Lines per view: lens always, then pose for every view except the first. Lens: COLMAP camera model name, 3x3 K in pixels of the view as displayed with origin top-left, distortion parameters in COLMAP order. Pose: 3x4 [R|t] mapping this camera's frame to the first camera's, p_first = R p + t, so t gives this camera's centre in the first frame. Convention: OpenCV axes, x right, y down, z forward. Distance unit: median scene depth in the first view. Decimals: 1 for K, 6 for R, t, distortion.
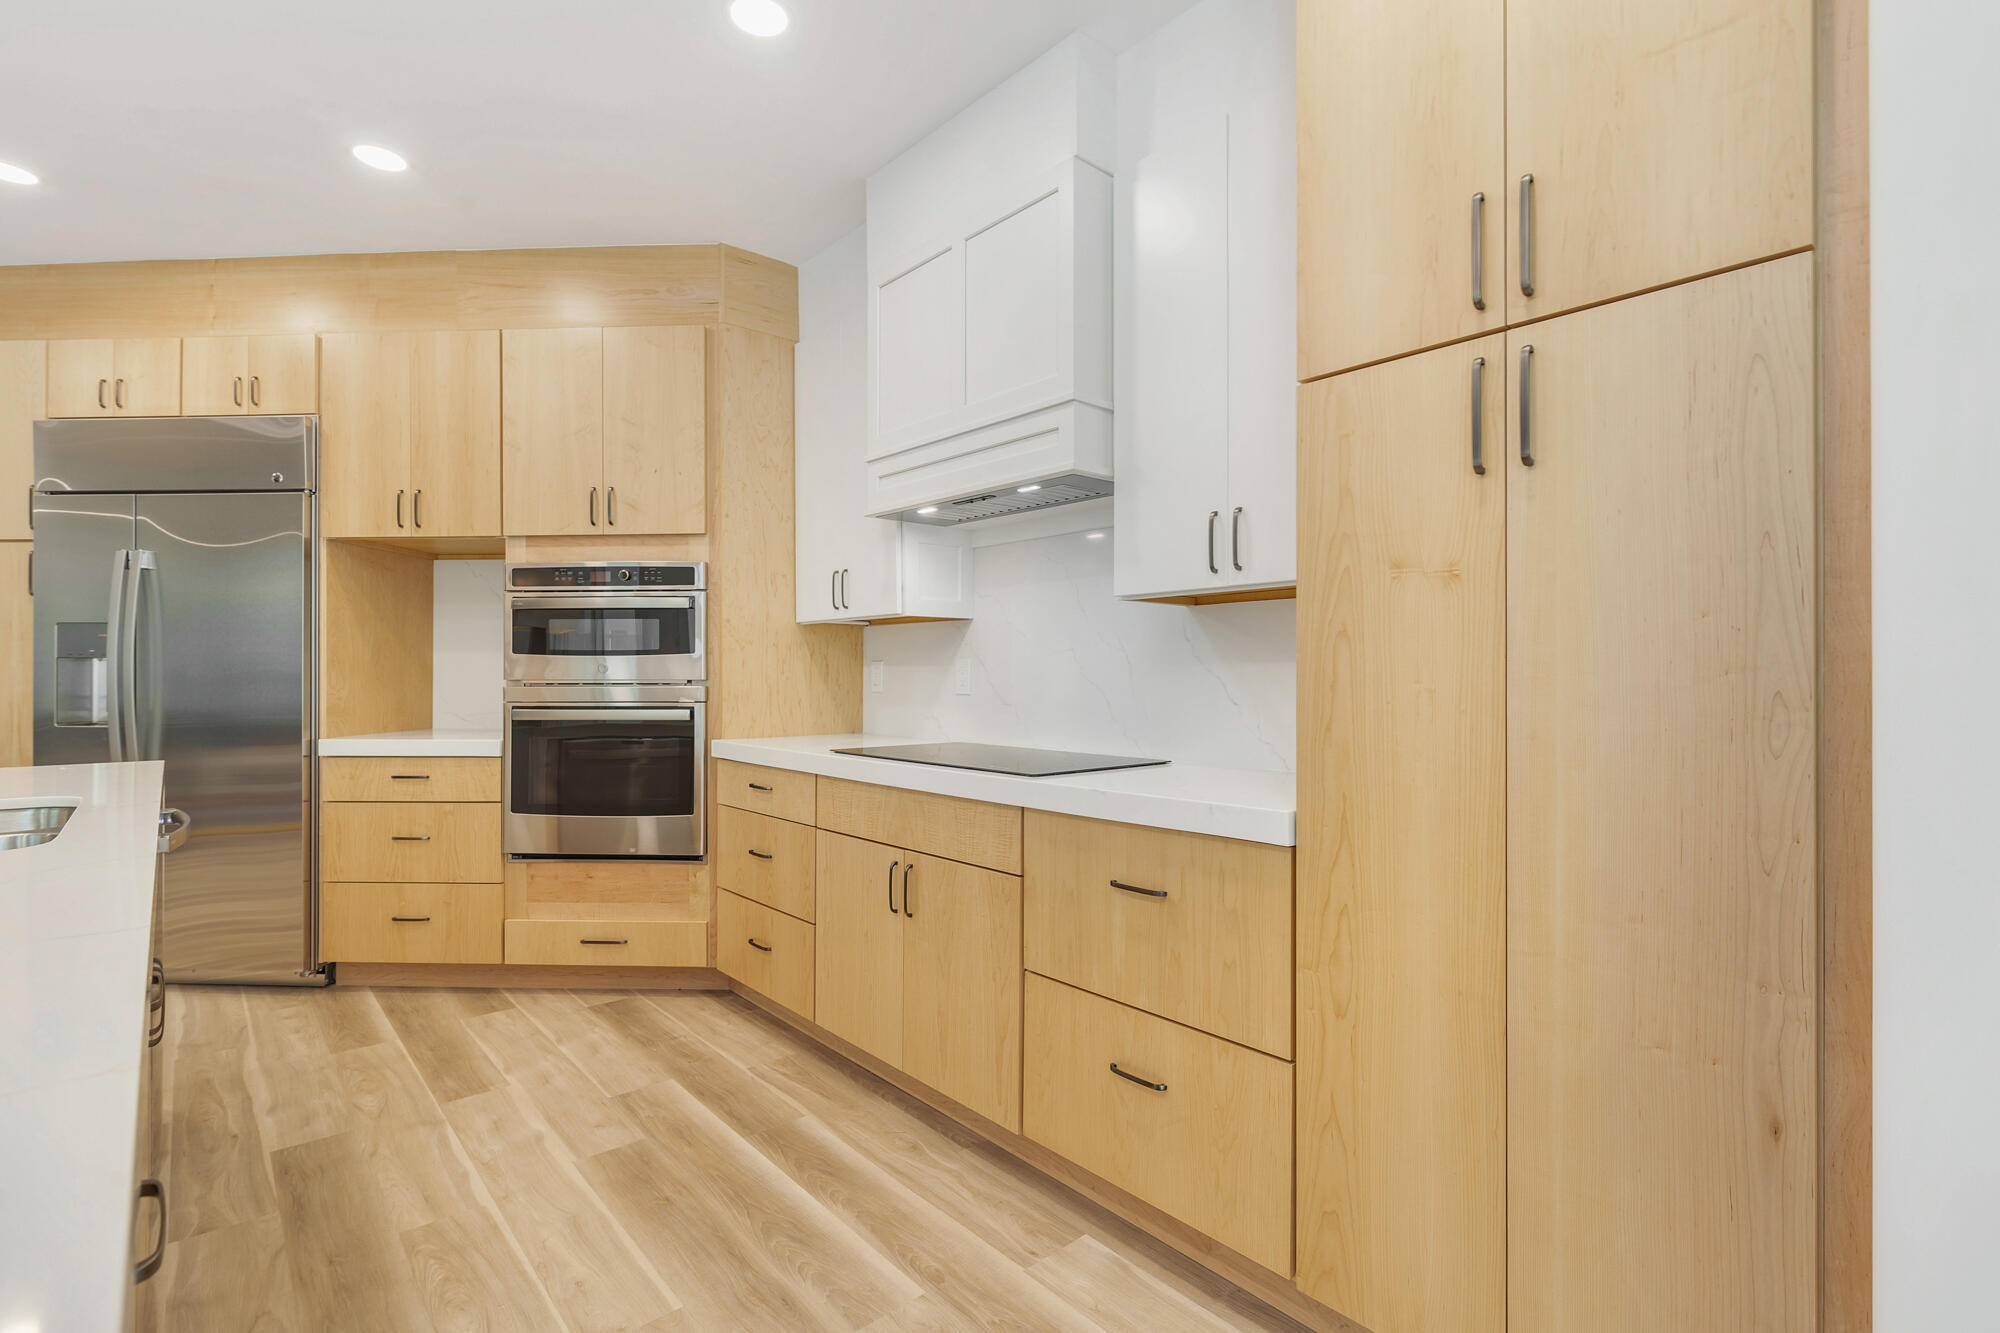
lens RADIAL K [[921.1, 0, 979.0], [0, 921.1, 667.3], [0, 0, 1]] dist [0.005202, -0.000523]
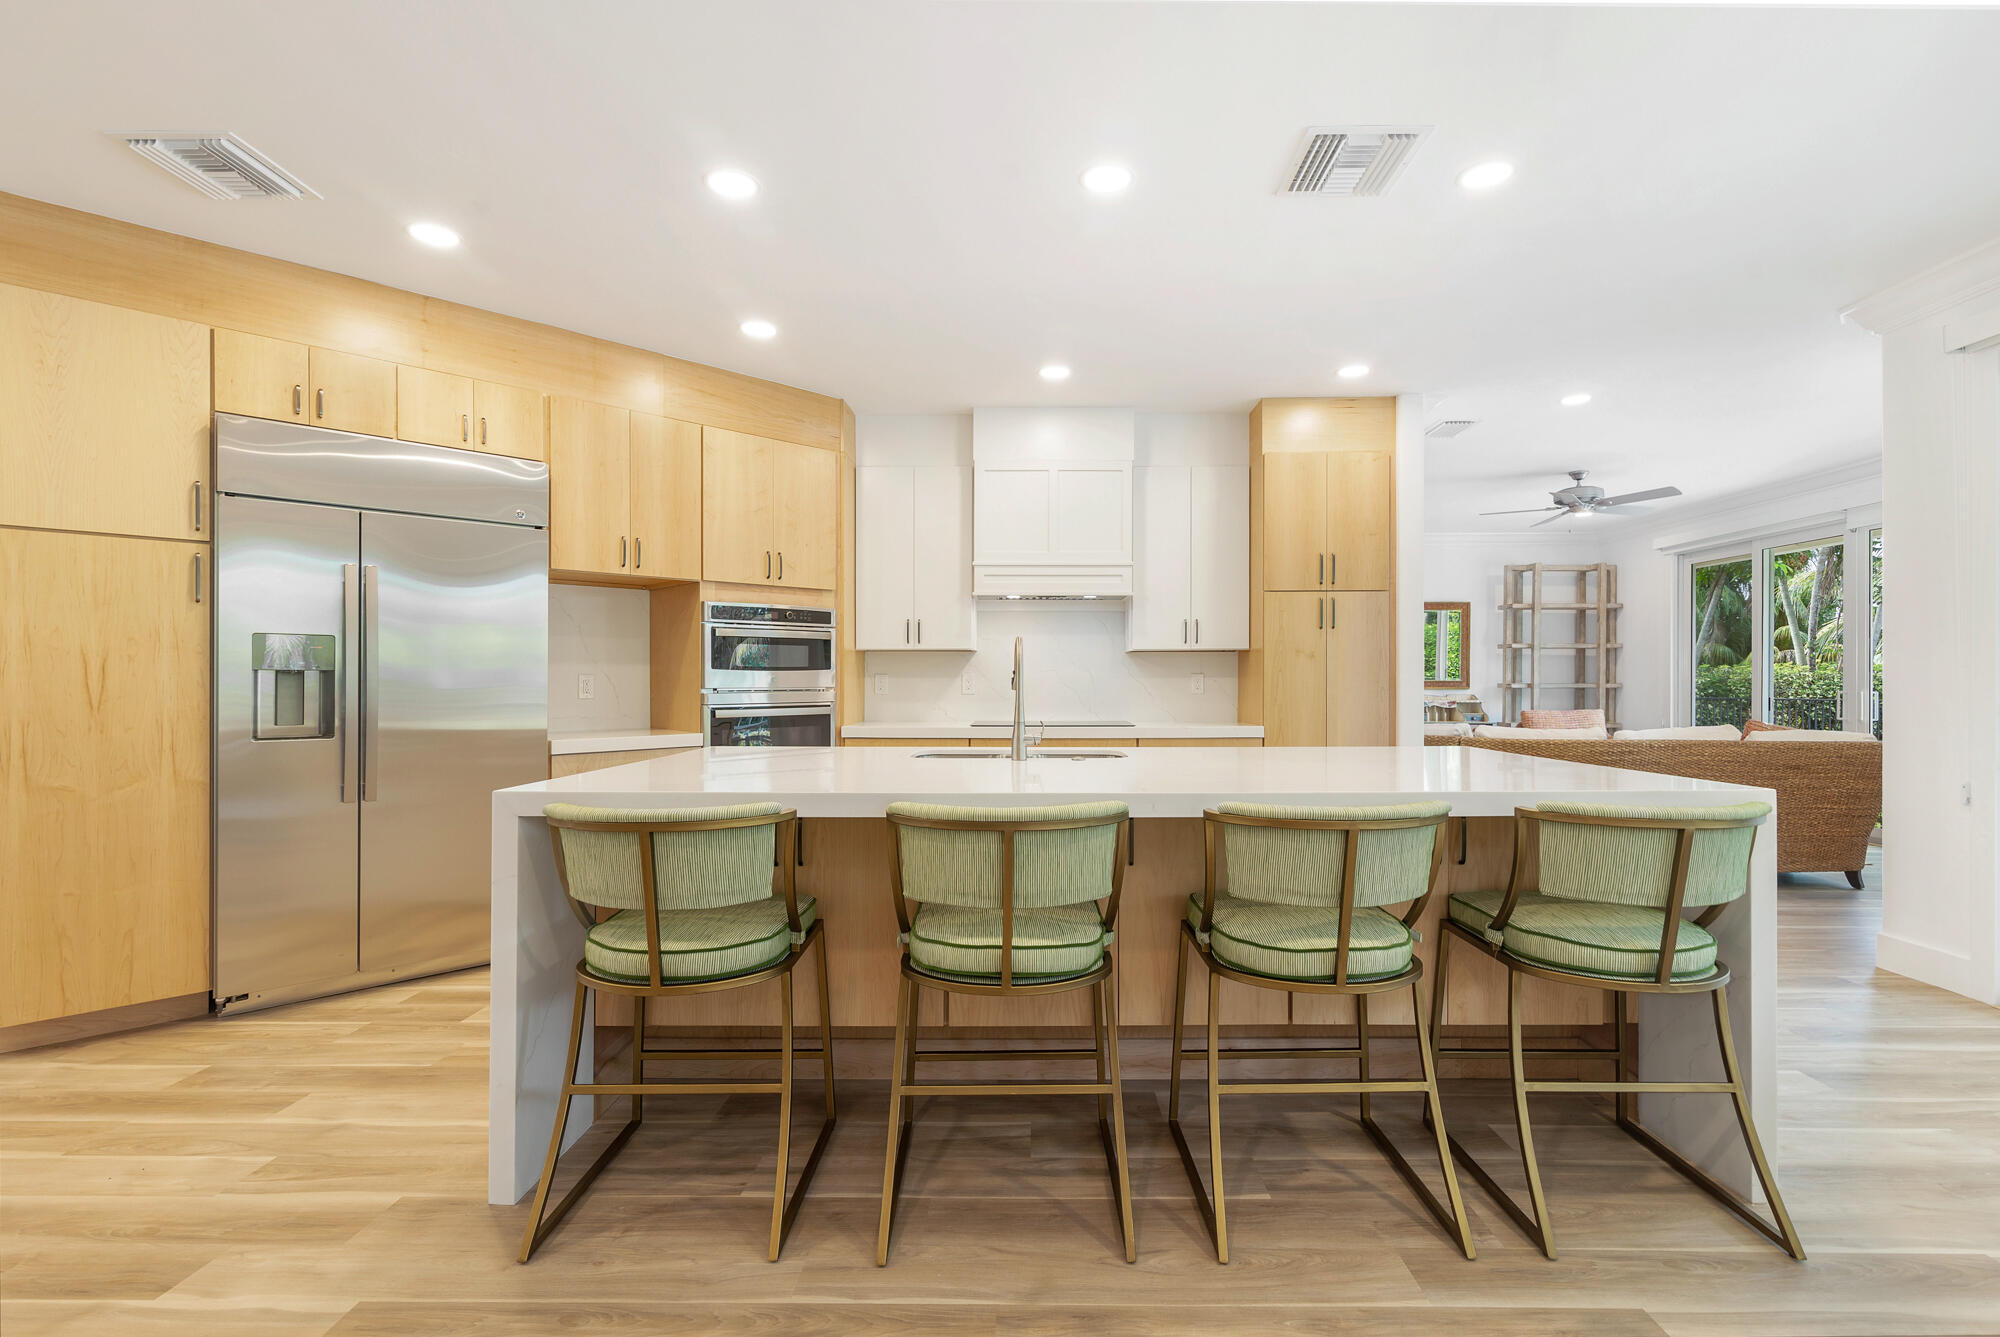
lens RADIAL K [[921.1, 0, 1014.6], [0, 921.1, 675.5], [0, 0, 1]] dist [0.005202, -0.000523]
pose [[0.669614, 0.001023, 0.742708, -1.241388], [-0.004178, 0.999988, 0.002389, -0.011122], [-0.742697, -0.004703, 0.669611, -0.229347]]
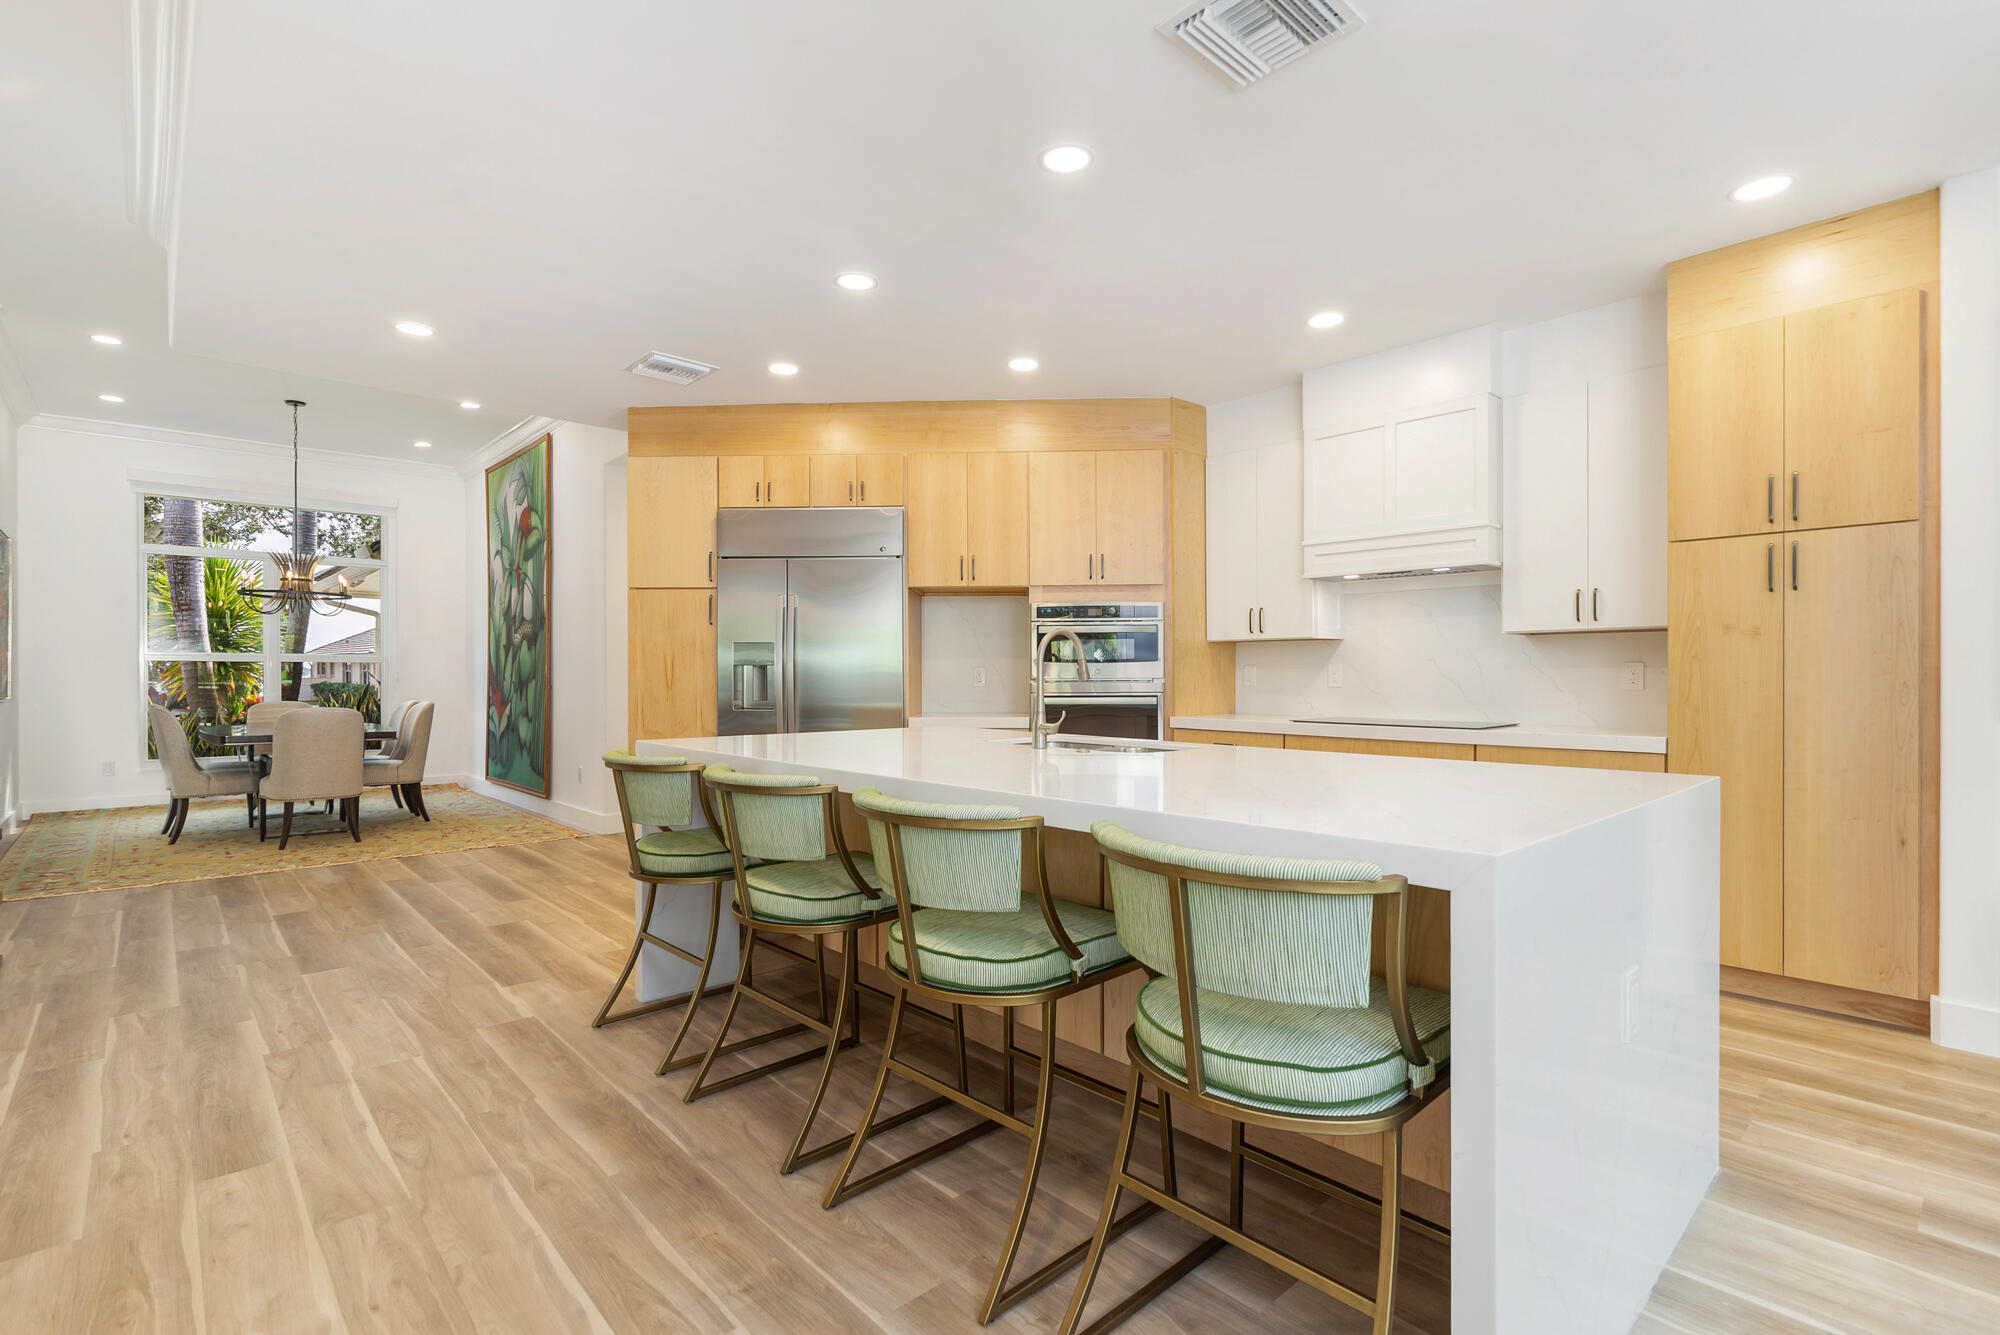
lens RADIAL K [[921.1, 0, 991.0], [0, 921.1, 670.5], [0, 0, 1]] dist [0.005202, -0.000523]
pose [[0.999837, -0.003366, 0.017717, -0.629058], [0.003249, 0.999973, 0.006613, -0.011337], [-0.017739, -0.006555, 0.999821, -0.562802]]
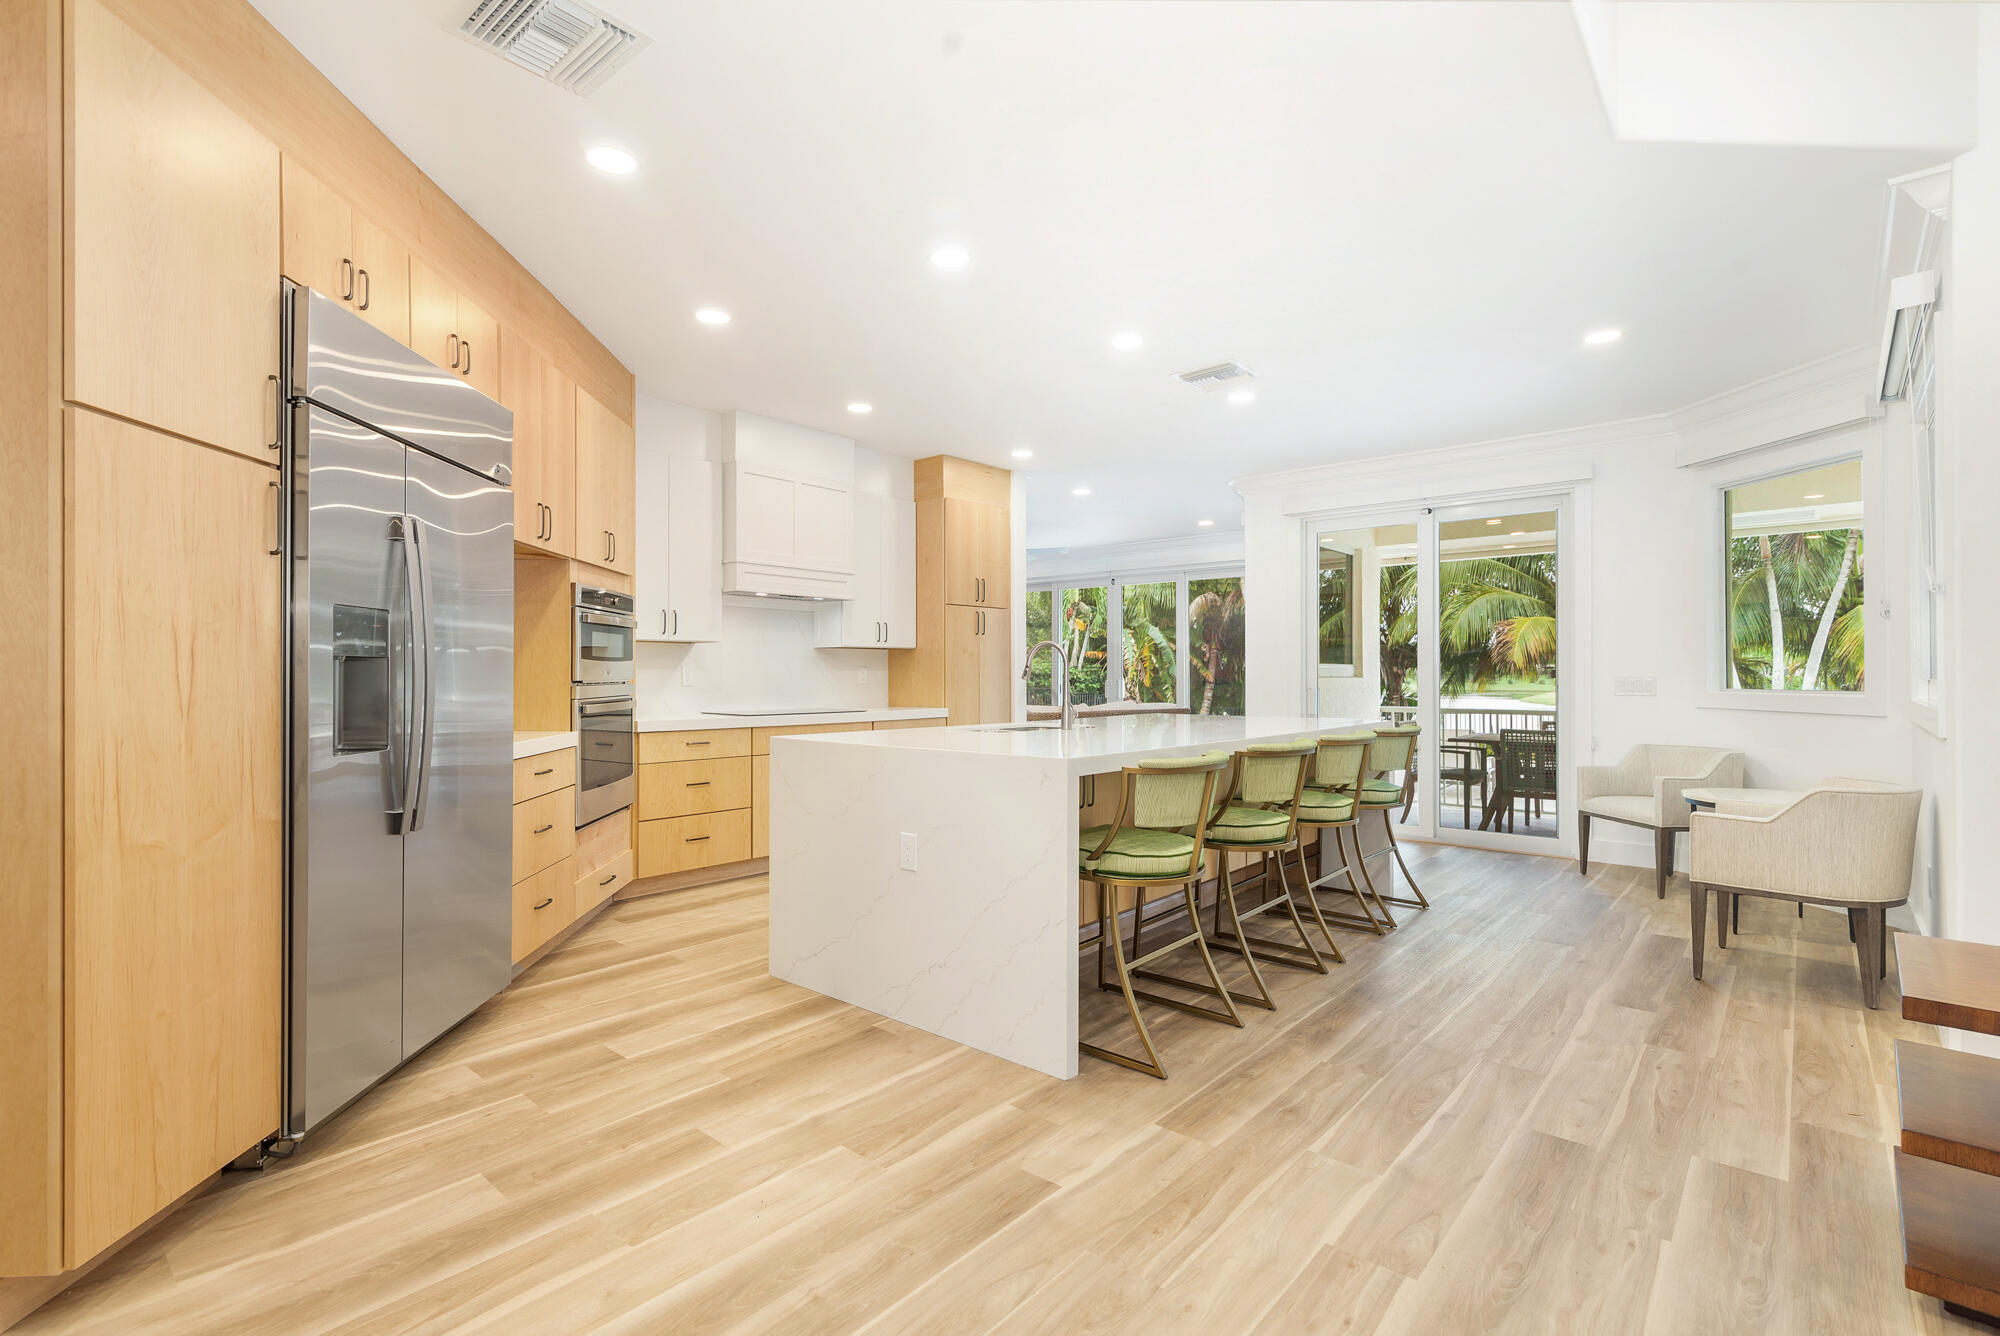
lens RADIAL K [[921.1, 0, 993.4], [0, 921.1, 672.8], [0, 0, 1]] dist [0.005202, -0.000523]
pose [[-0.129740, -0.002462, 0.991545, -1.813305], [-0.010481, 0.999944, 0.001112, -0.004422], [-0.991493, -0.010248, -0.129758, 0.643701]]
